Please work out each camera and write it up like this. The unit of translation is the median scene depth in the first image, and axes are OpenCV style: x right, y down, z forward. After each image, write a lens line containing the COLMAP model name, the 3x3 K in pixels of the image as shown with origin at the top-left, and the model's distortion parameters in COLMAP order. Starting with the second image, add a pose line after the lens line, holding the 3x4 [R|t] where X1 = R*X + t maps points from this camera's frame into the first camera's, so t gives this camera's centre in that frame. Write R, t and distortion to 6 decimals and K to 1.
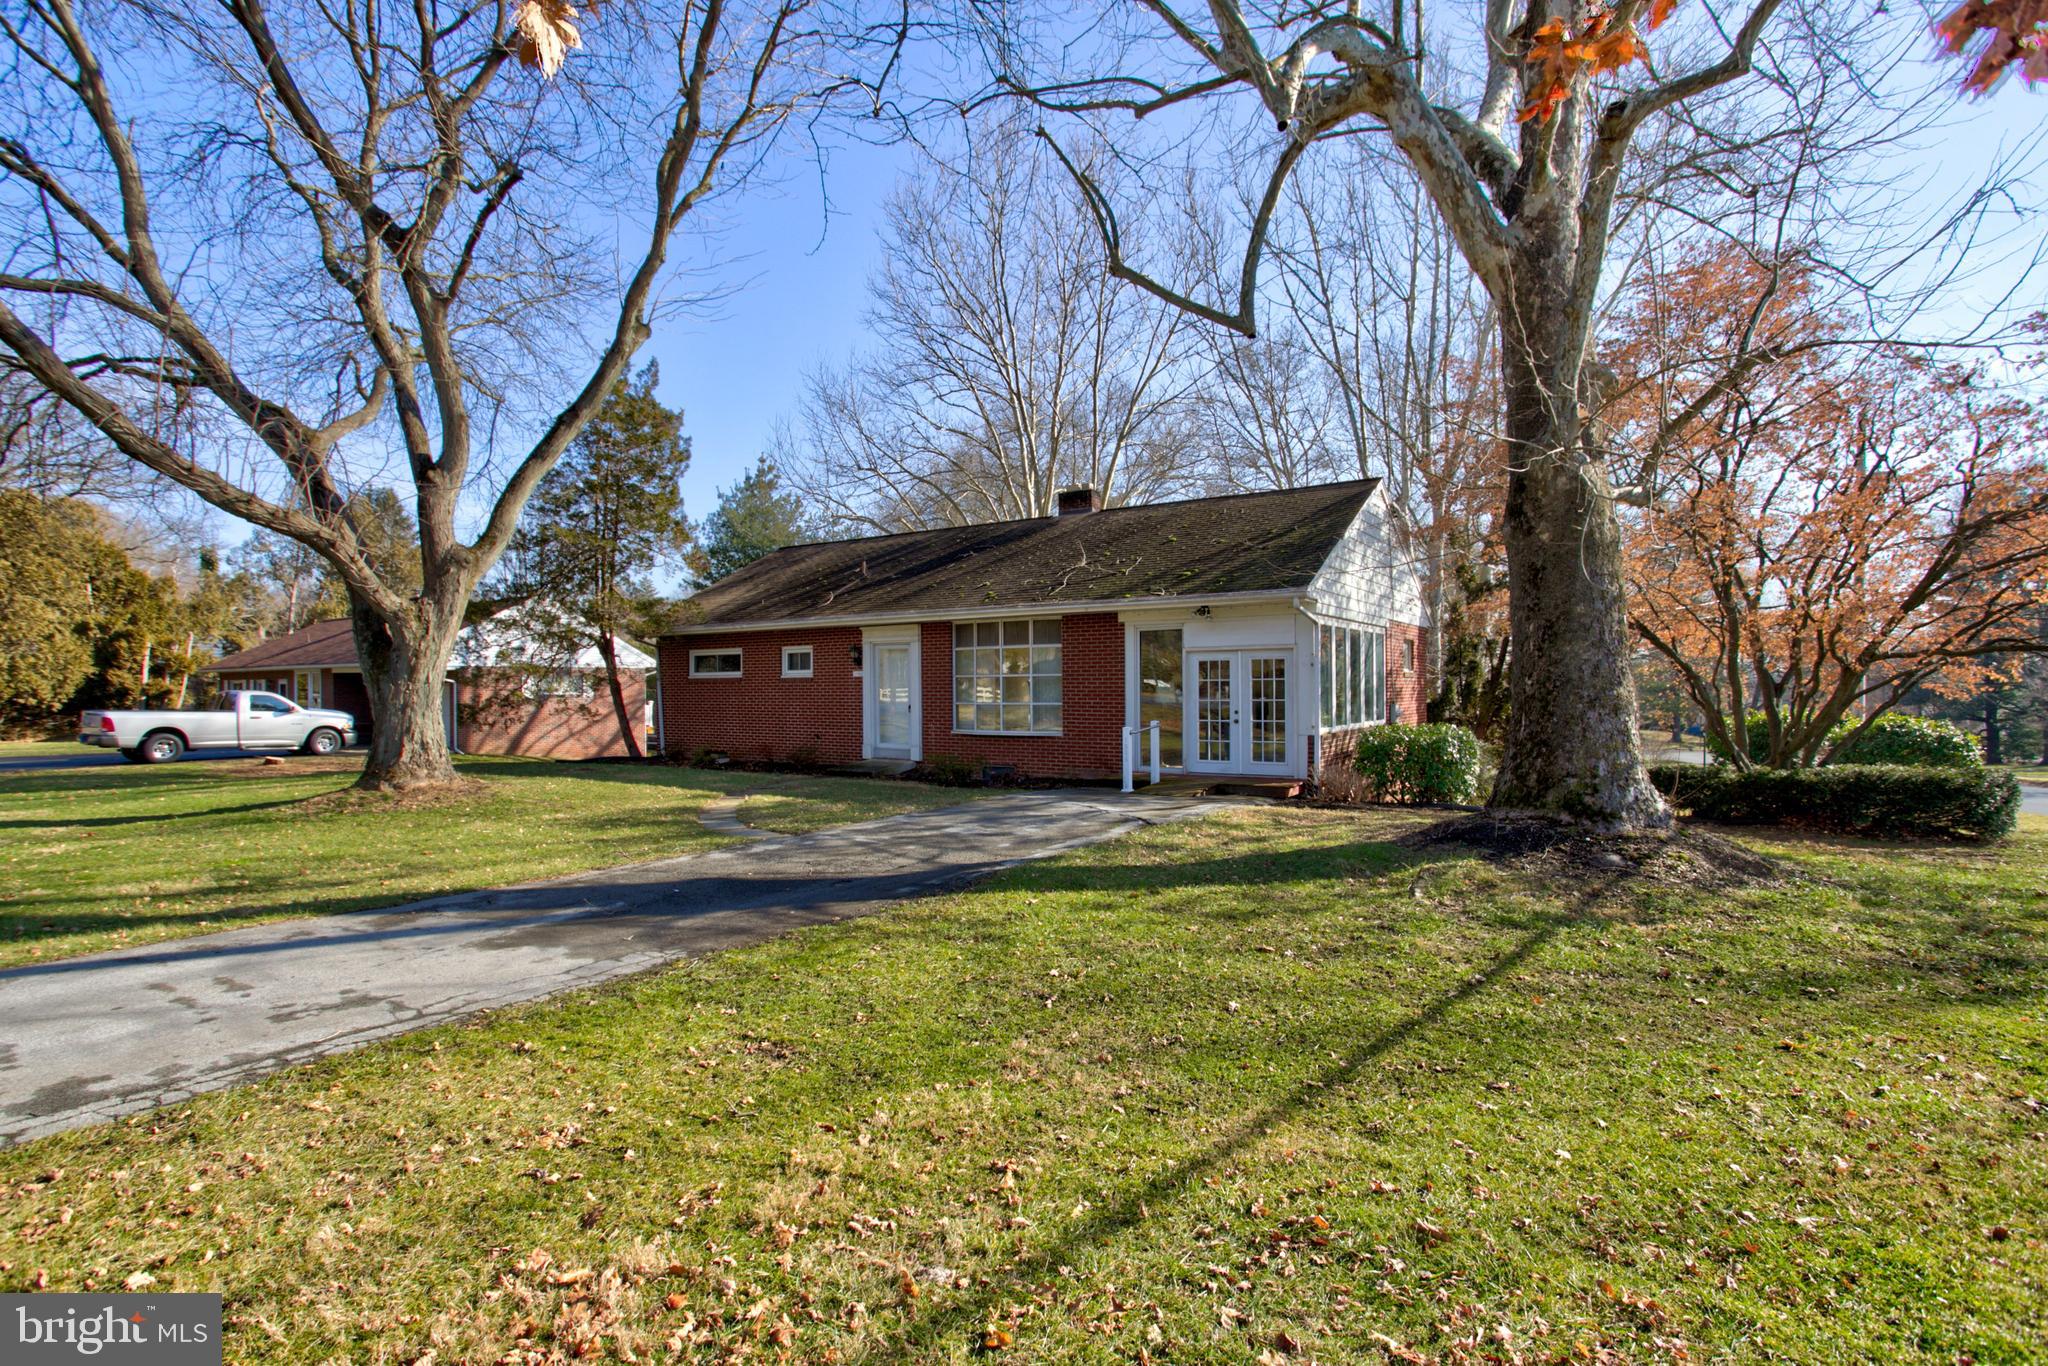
lens RADIAL K [[997.4, 0, 1020.2], [0, 997.4, 679.5], [0, 0, 1]] dist [-0.054323, 0.035267]
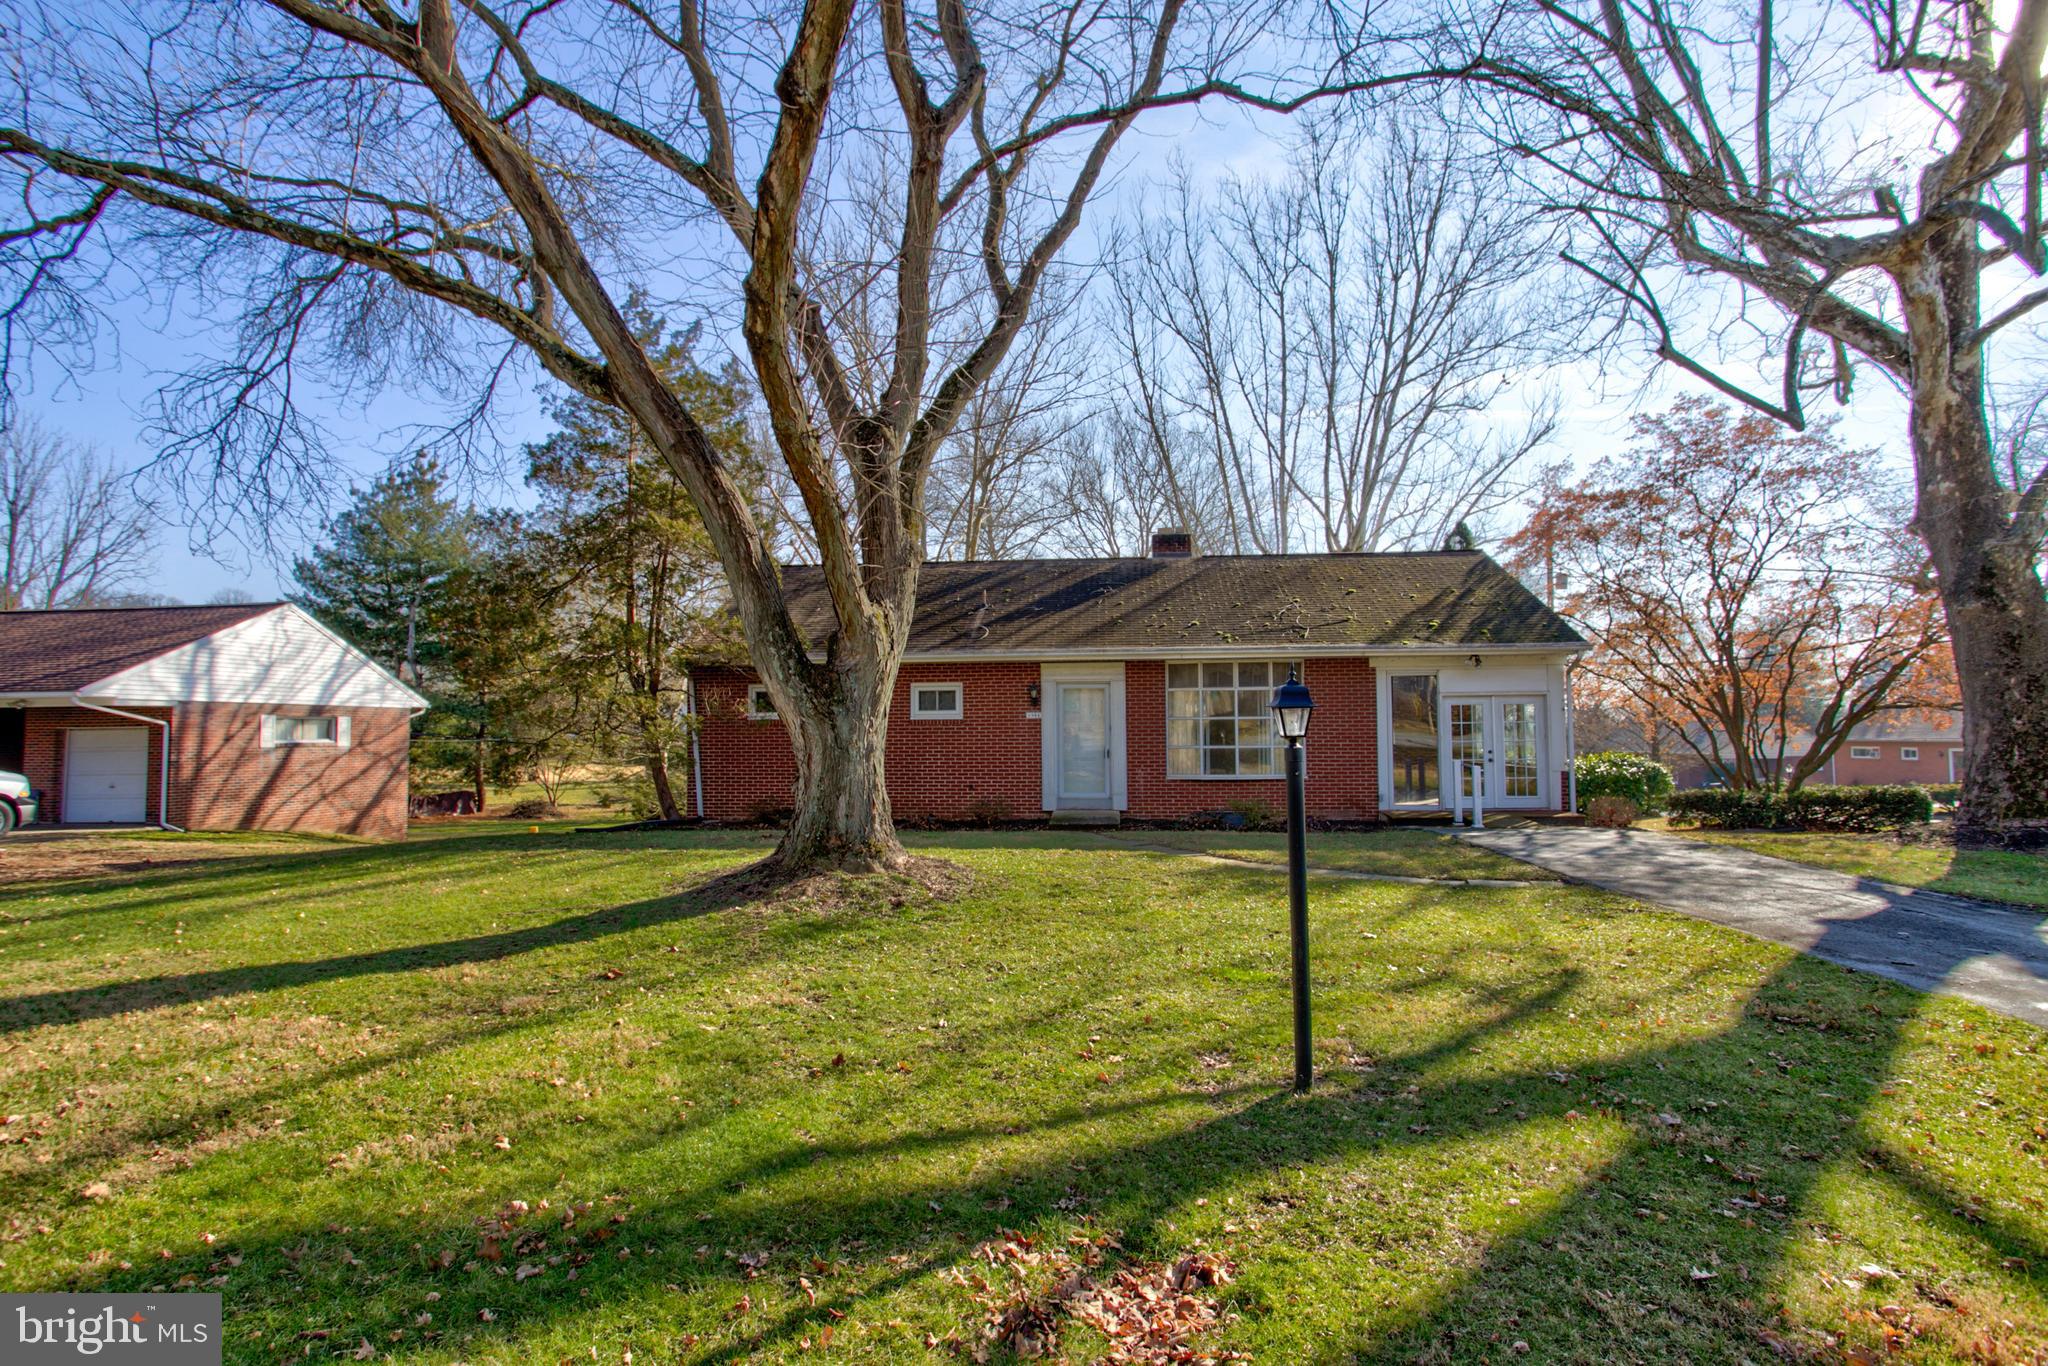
lens RADIAL K [[998.1, 0, 1019.4], [0, 998.1, 697.4], [0, 0, 1]] dist [-0.049241, 0.036527]
pose [[0.886863, 0.019050, 0.461640, -0.649769], [-0.003695, 0.999410, -0.034144, 0.009870], [-0.462018, 0.028575, 0.886410, 0.228772]]
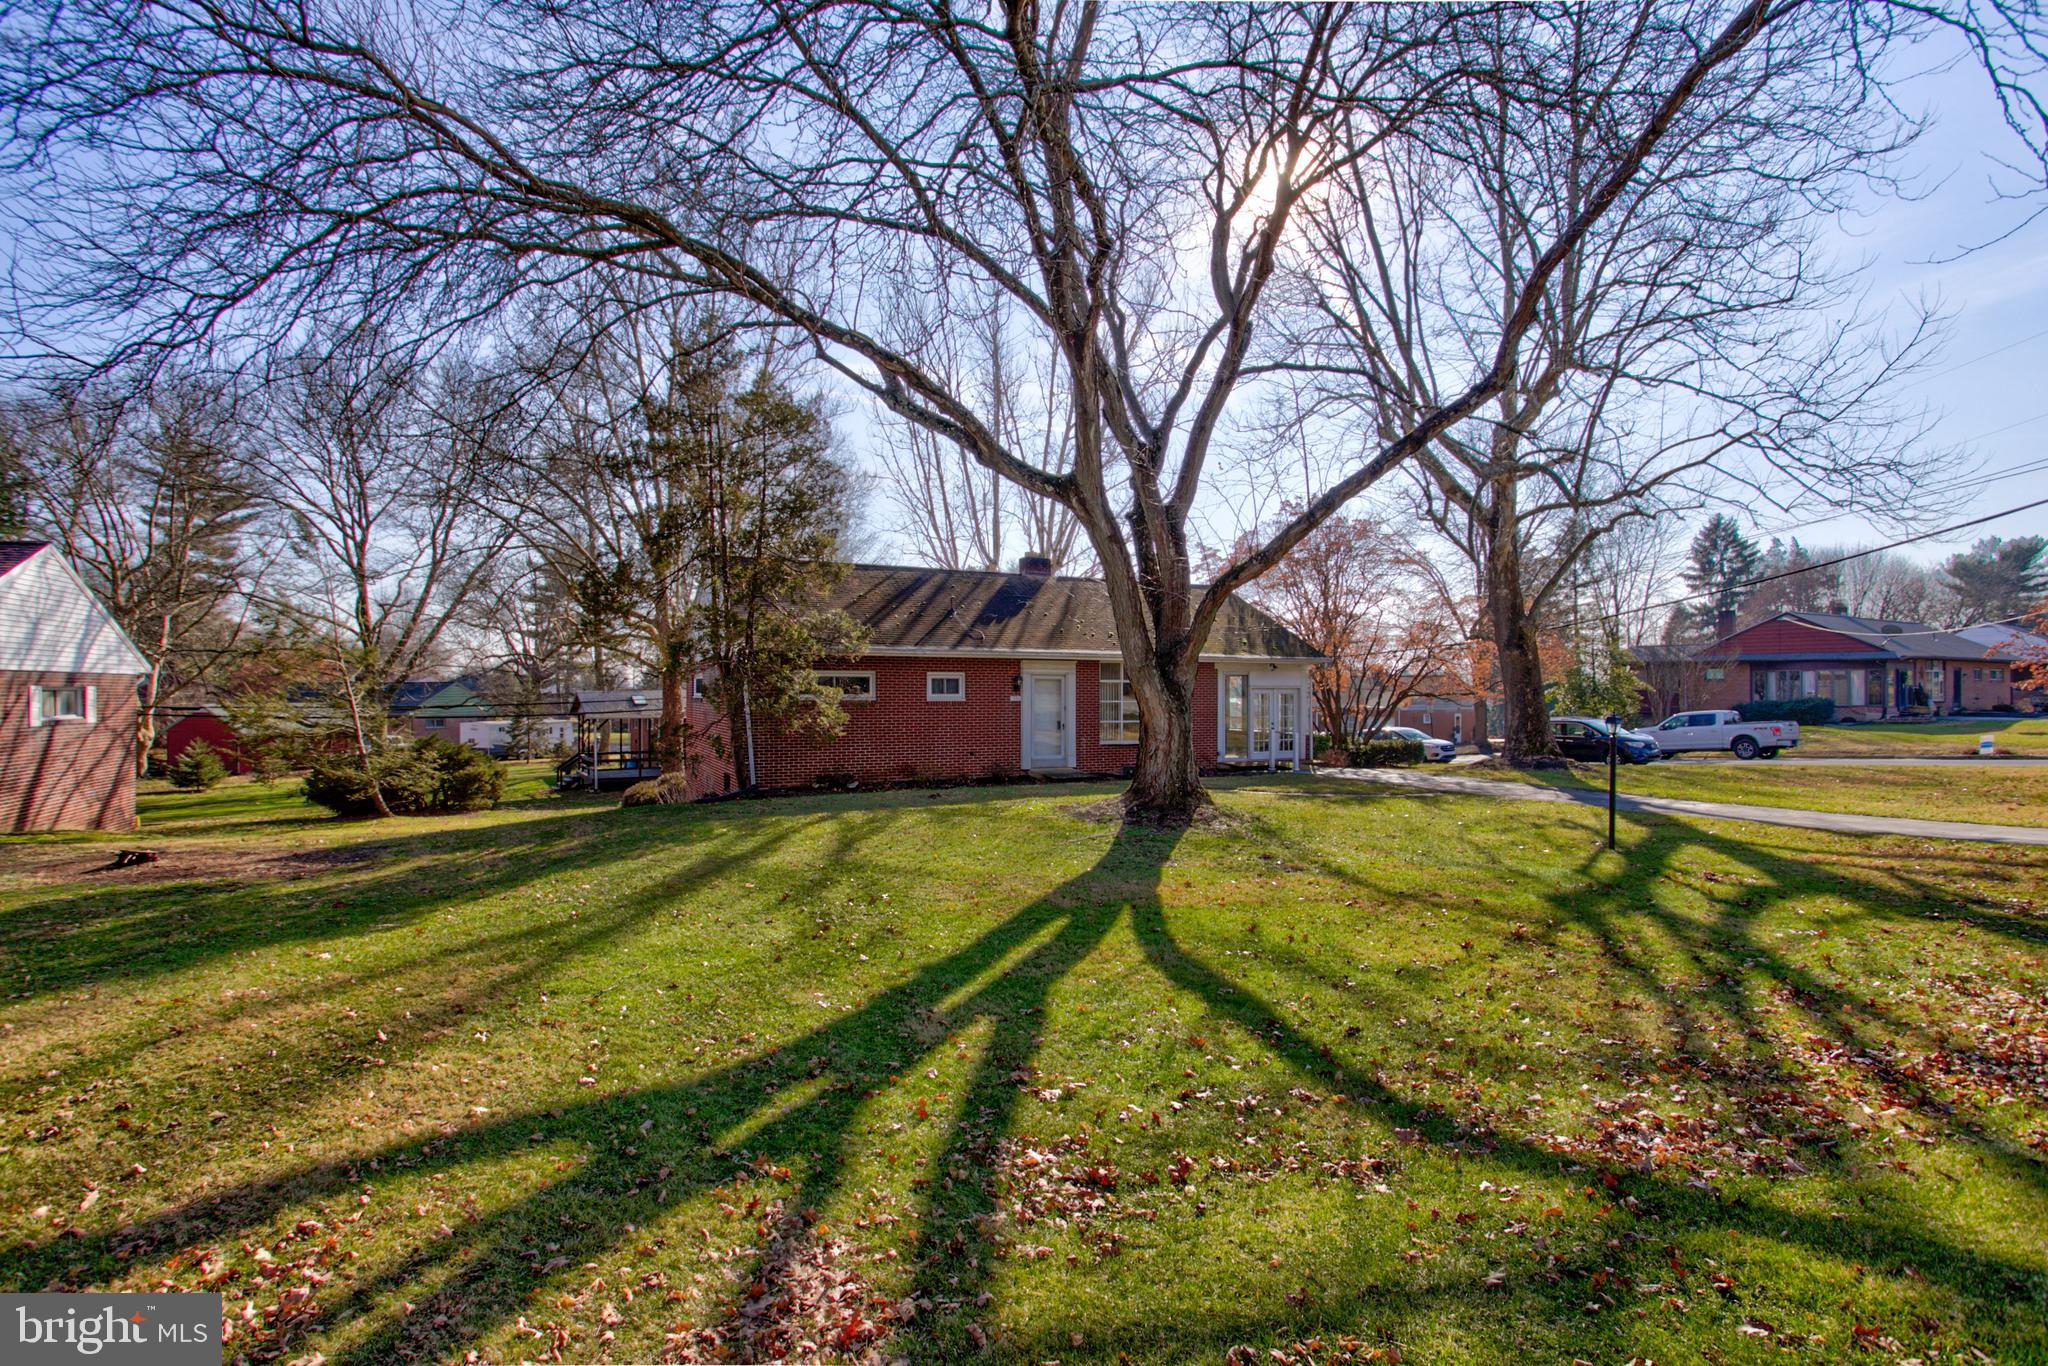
lens RADIAL K [[1003.3, 0, 1031.2], [0, 1003.3, 692.6], [0, 0, 1]] dist [-0.056588, 0.035253]
pose [[0.494693, 0.016210, 0.868917, -1.327772], [-0.011093, 0.999862, -0.012337, 0.001902], [-0.868997, -0.003535, 0.494805, 0.423399]]
